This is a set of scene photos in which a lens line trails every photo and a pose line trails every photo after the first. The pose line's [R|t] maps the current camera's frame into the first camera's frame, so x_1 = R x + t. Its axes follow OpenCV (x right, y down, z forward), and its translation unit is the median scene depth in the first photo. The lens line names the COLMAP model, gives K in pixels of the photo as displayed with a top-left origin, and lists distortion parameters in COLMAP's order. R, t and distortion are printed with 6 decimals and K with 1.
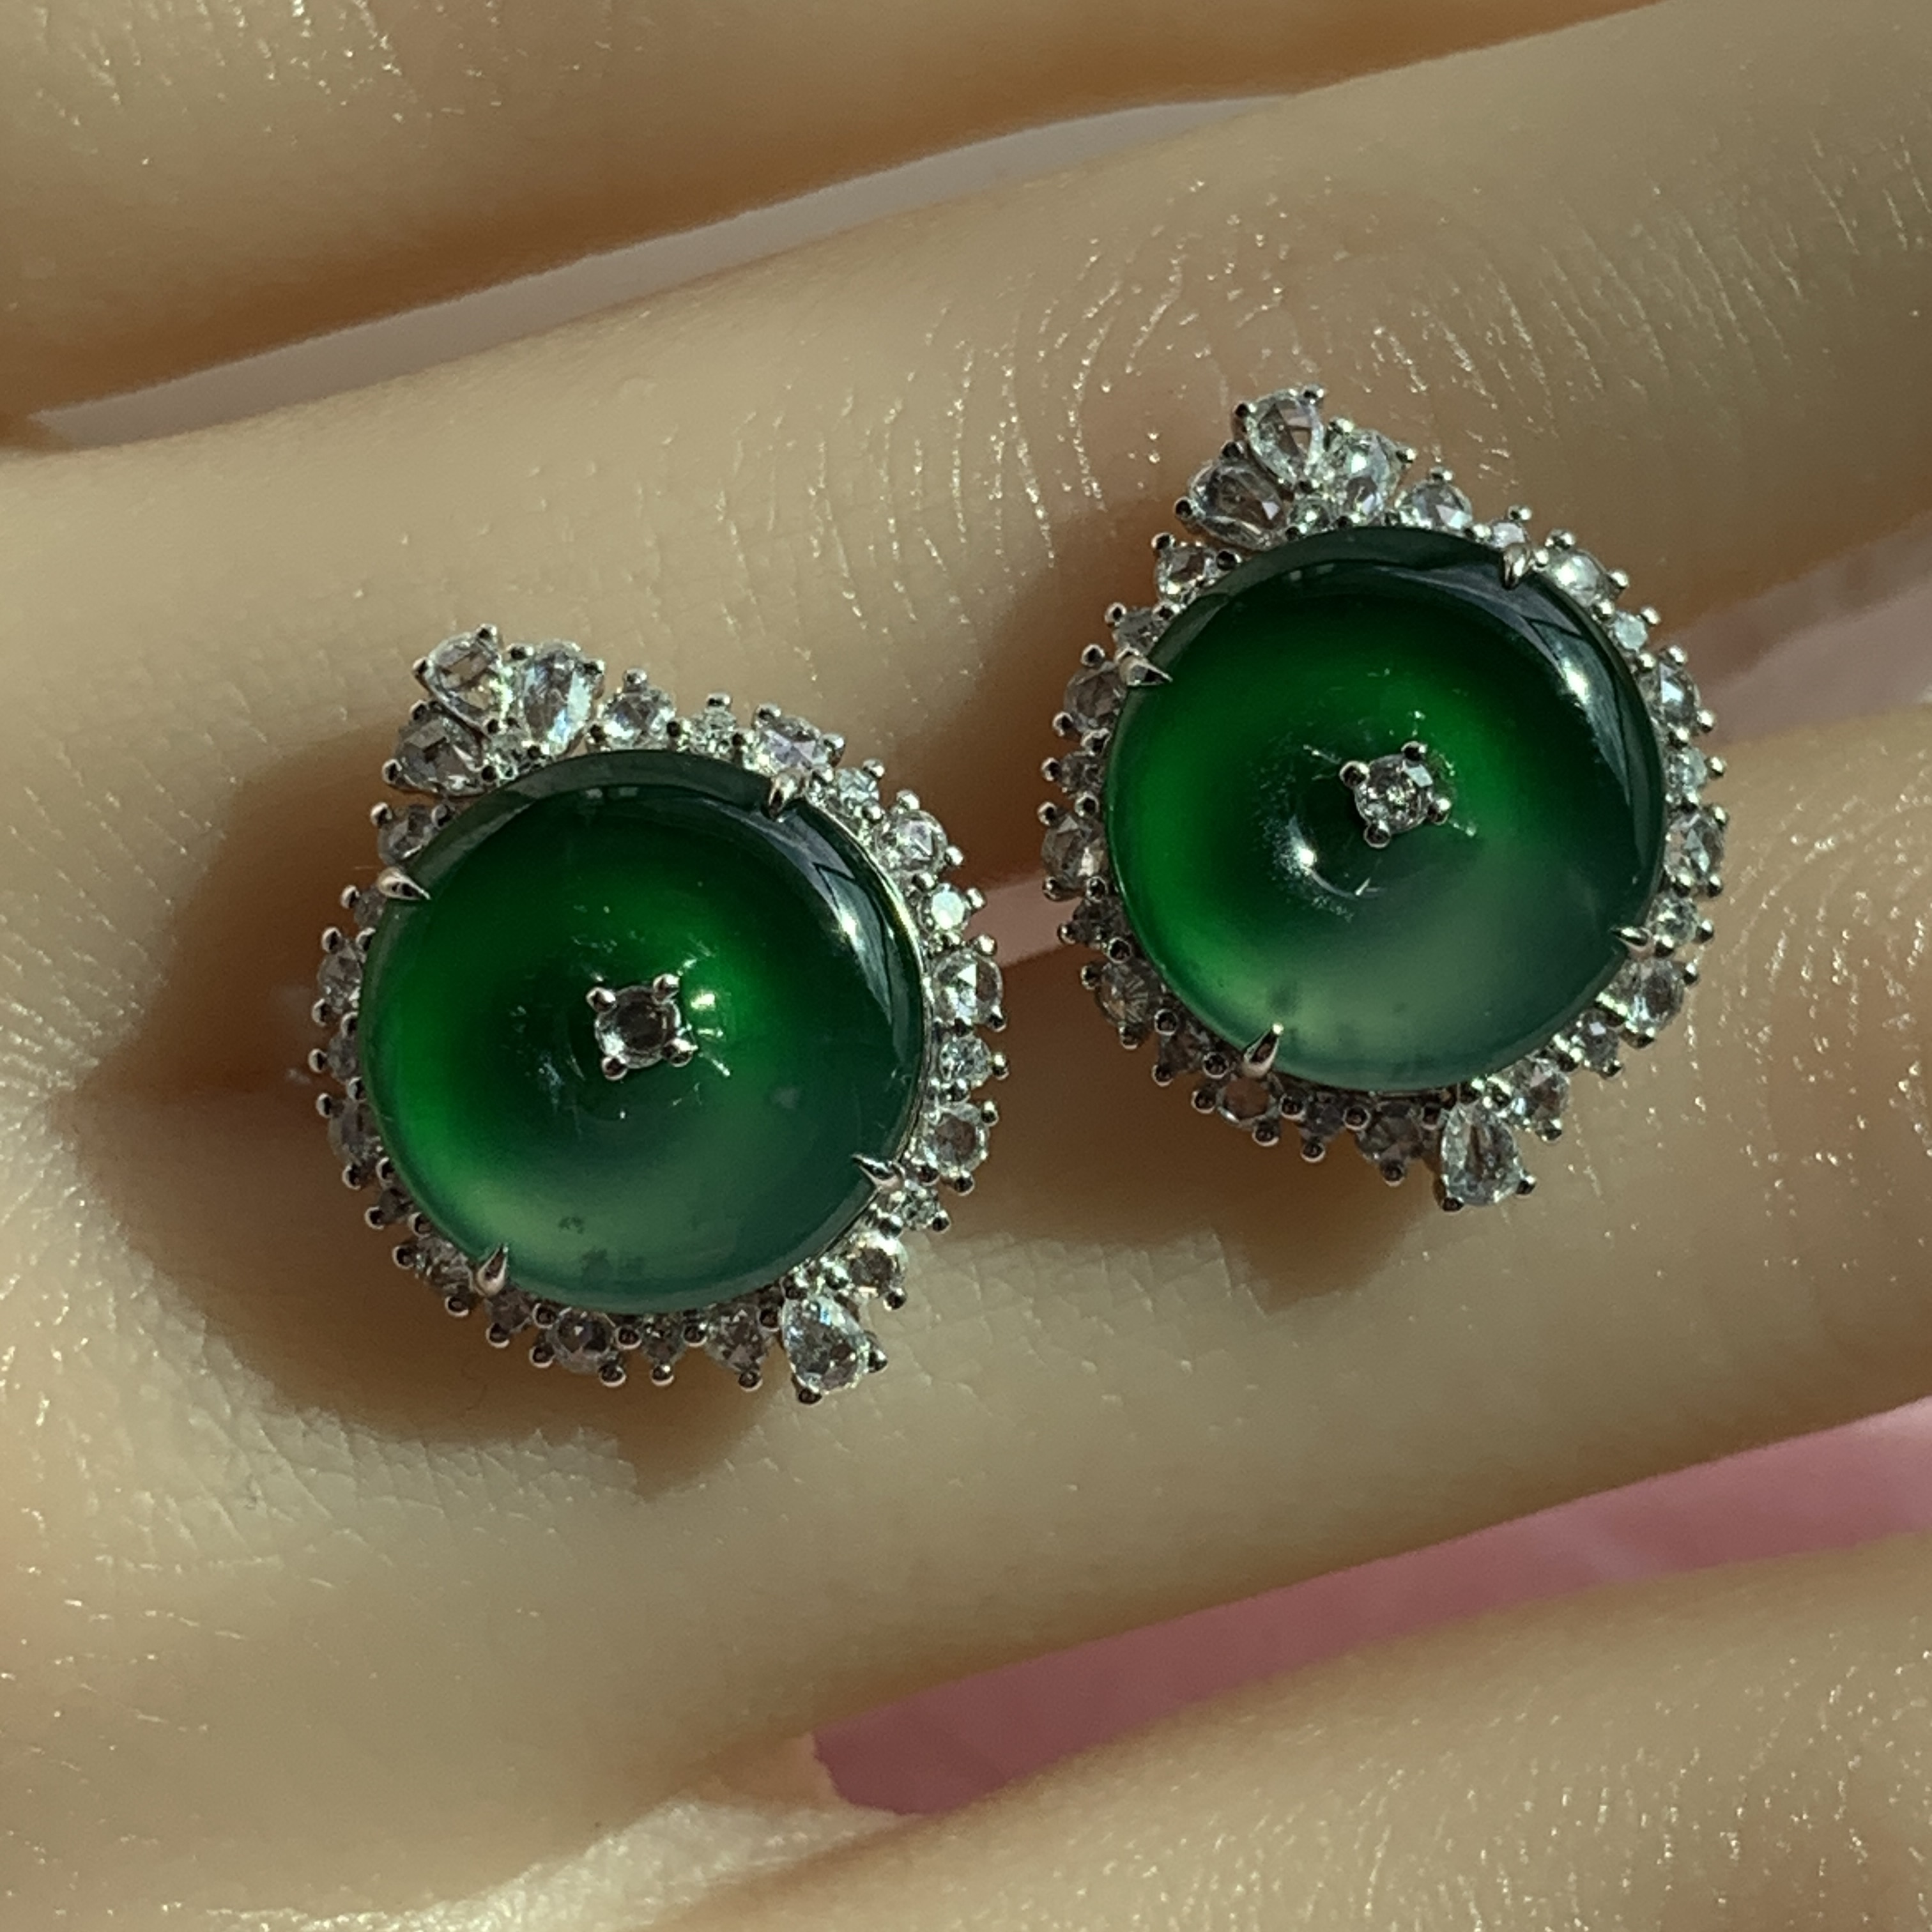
lens RADIAL K [[5315.2, 0, 963.8], [0, 5315.2, 947.3], [0, 0, 1]] dist [0.152735, 0.000000]
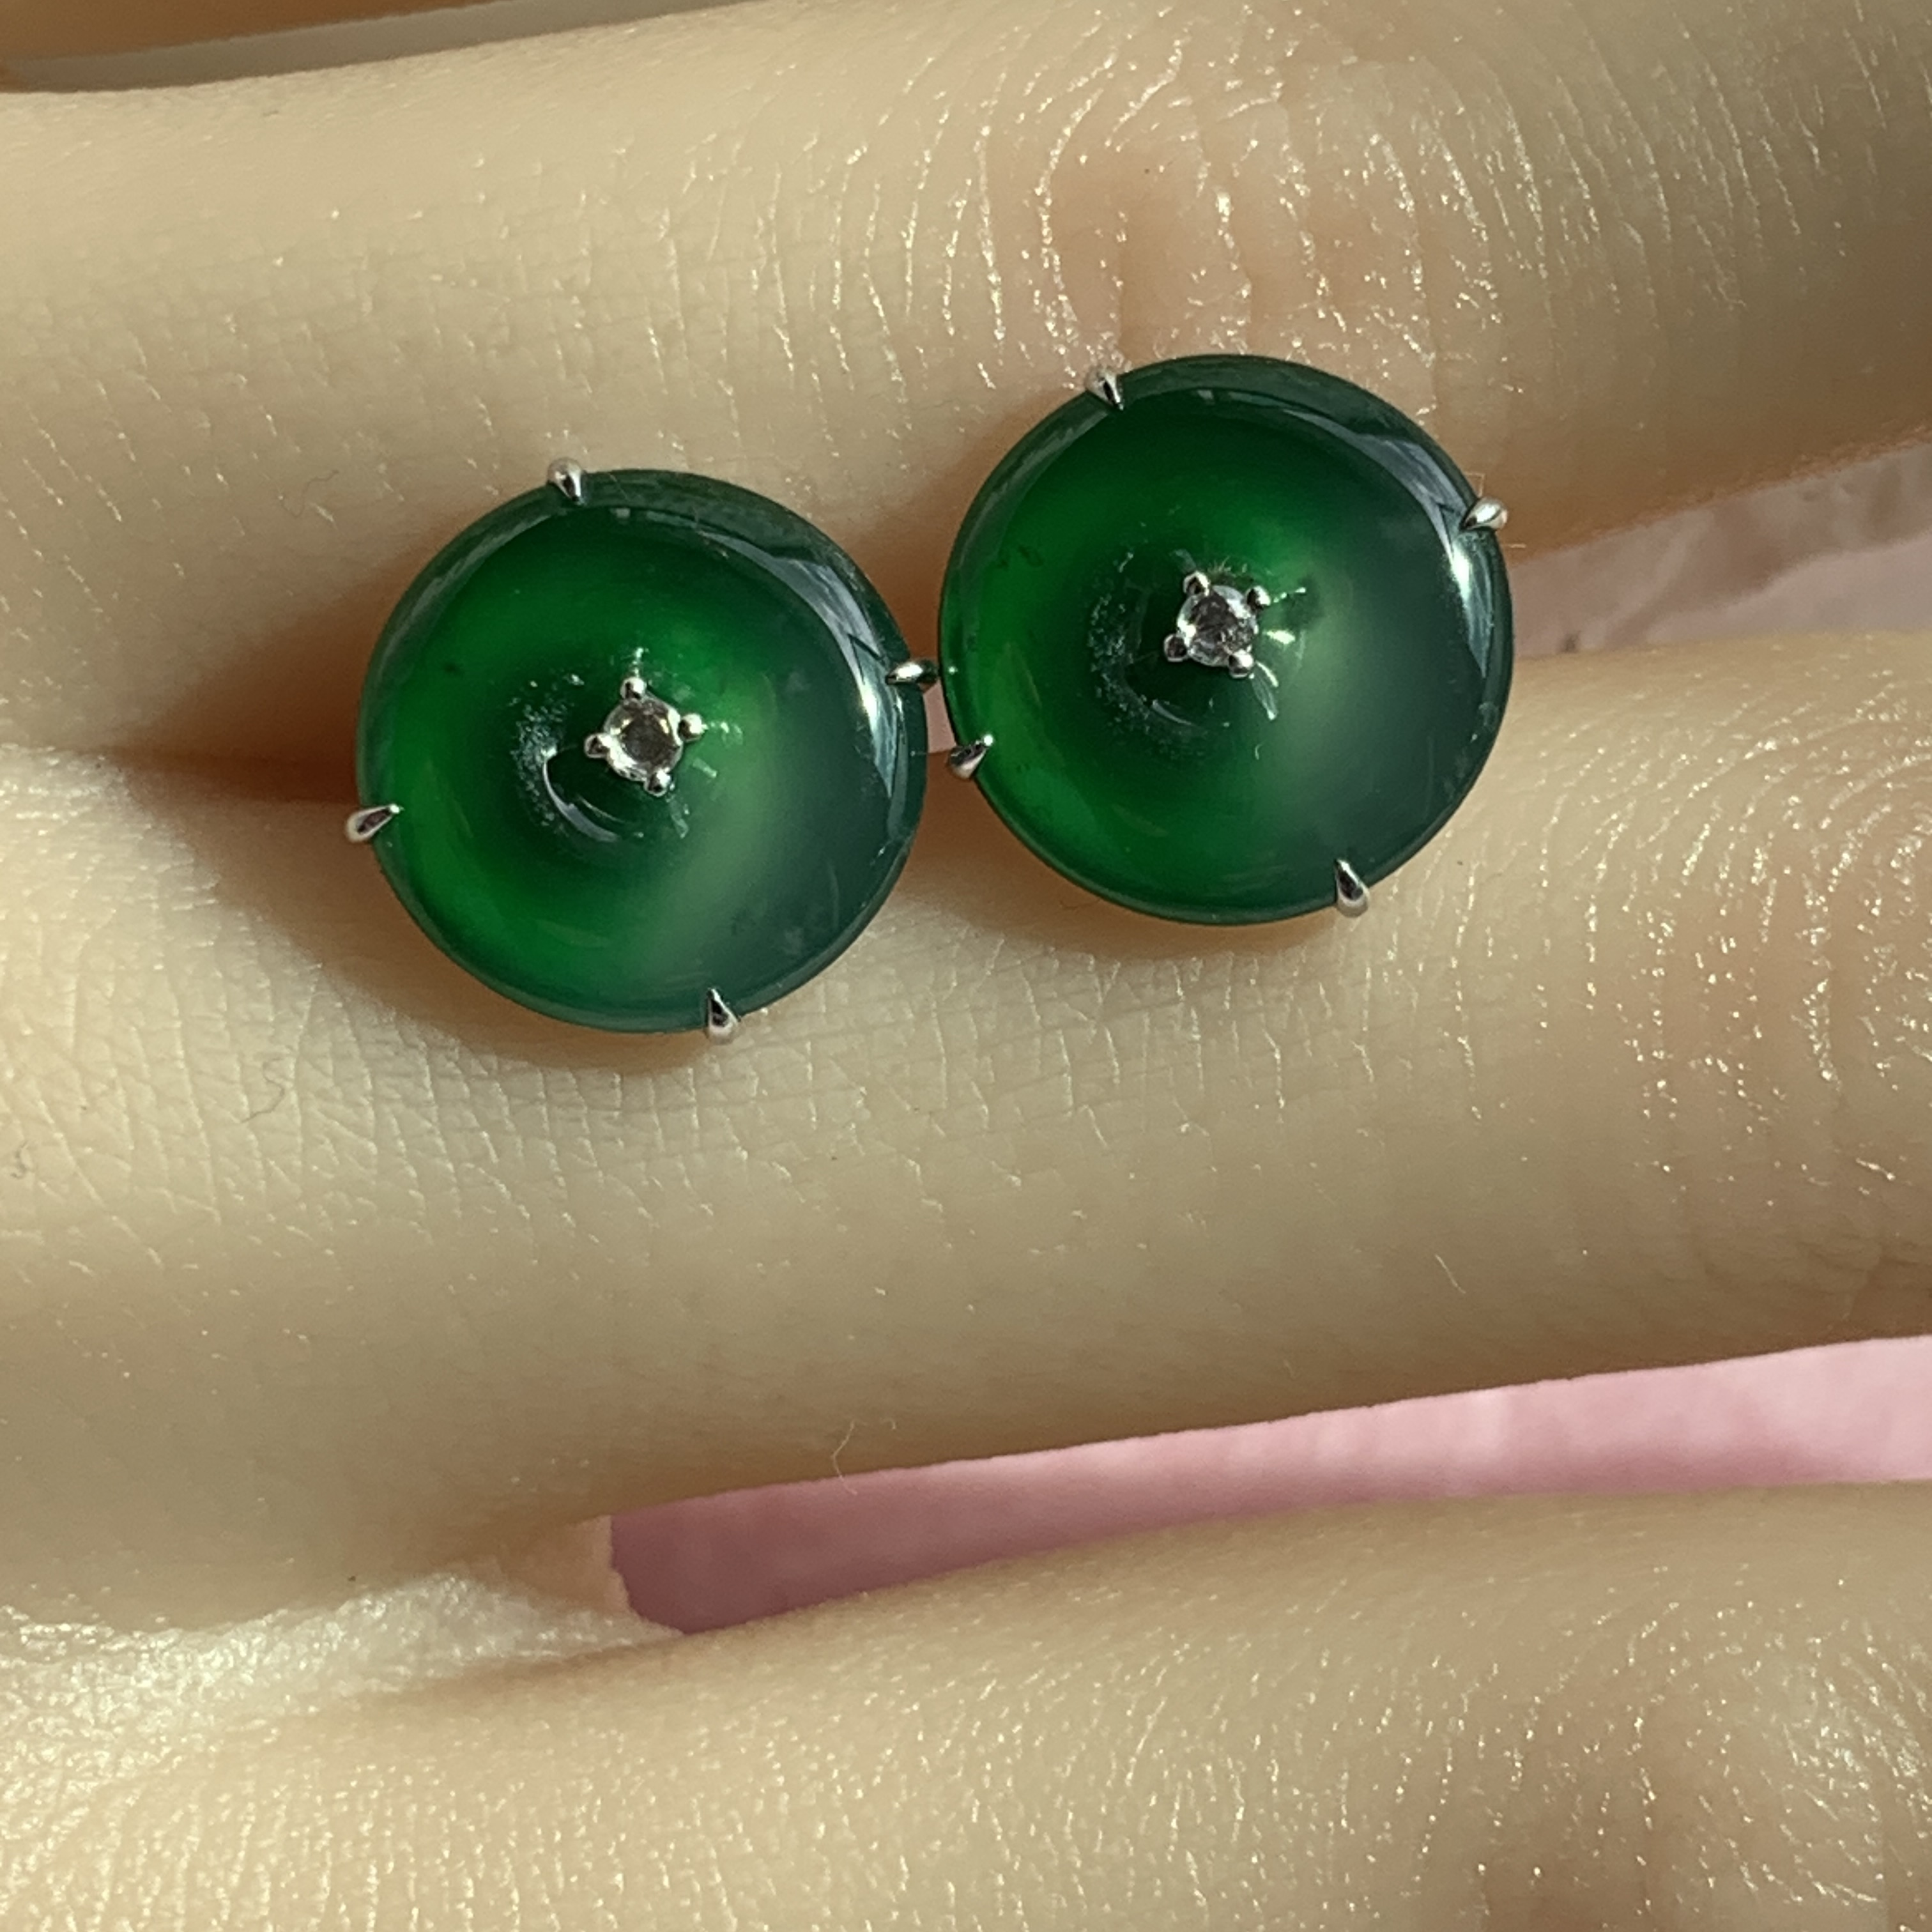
lens RADIAL K [[5315.2, 0, 976.4], [0, 5315.2, 971.2], [0, 0, 1]] dist [0.152735, 0.000000]
pose [[0.988945, 0.142355, -0.041514, 0.069022], [-0.142919, 0.989674, -0.010927, 0.052675], [0.039529, 0.016740, 0.999078, 0.046520]]
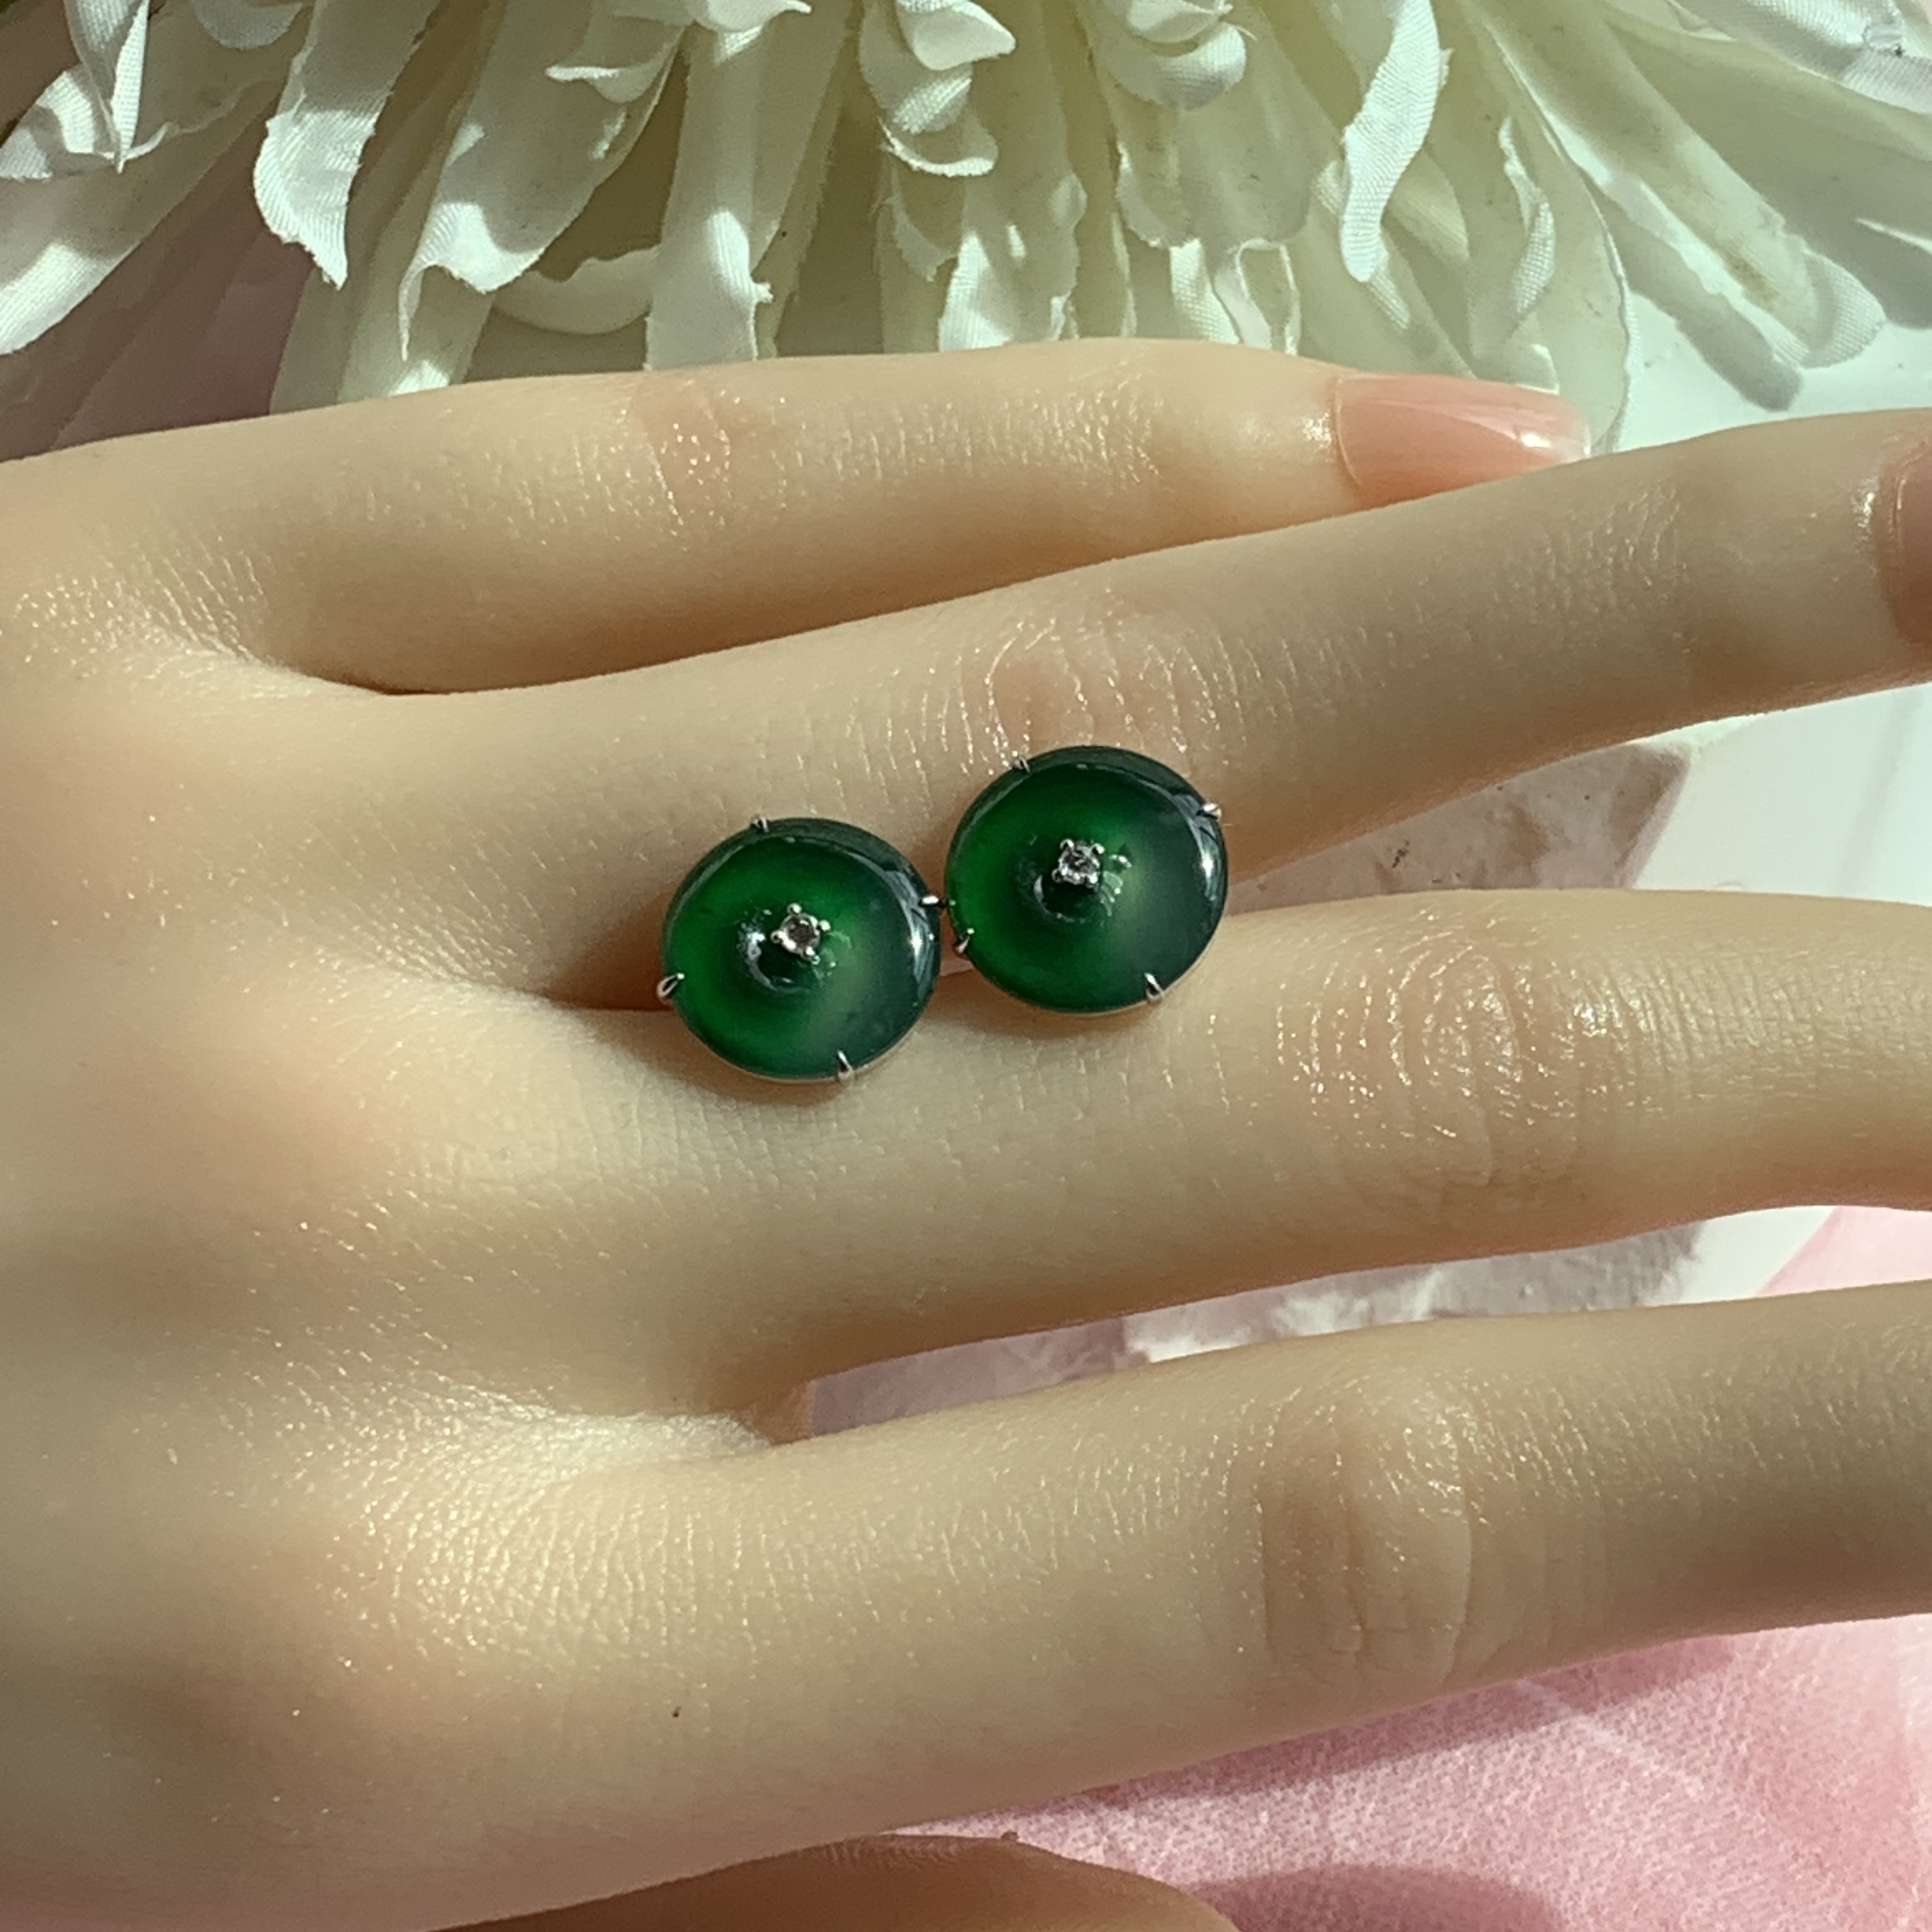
lens RADIAL K [[5315.2, 0, 952.6], [0, 5315.2, 958.1], [0, 0, 1]] dist [0.152735, 0.000000]
pose [[0.988096, 0.062137, -0.140730, 0.289499], [-0.097649, 0.960211, -0.261648, 0.512051], [0.118872, 0.272275, 0.954848, -0.834729]]
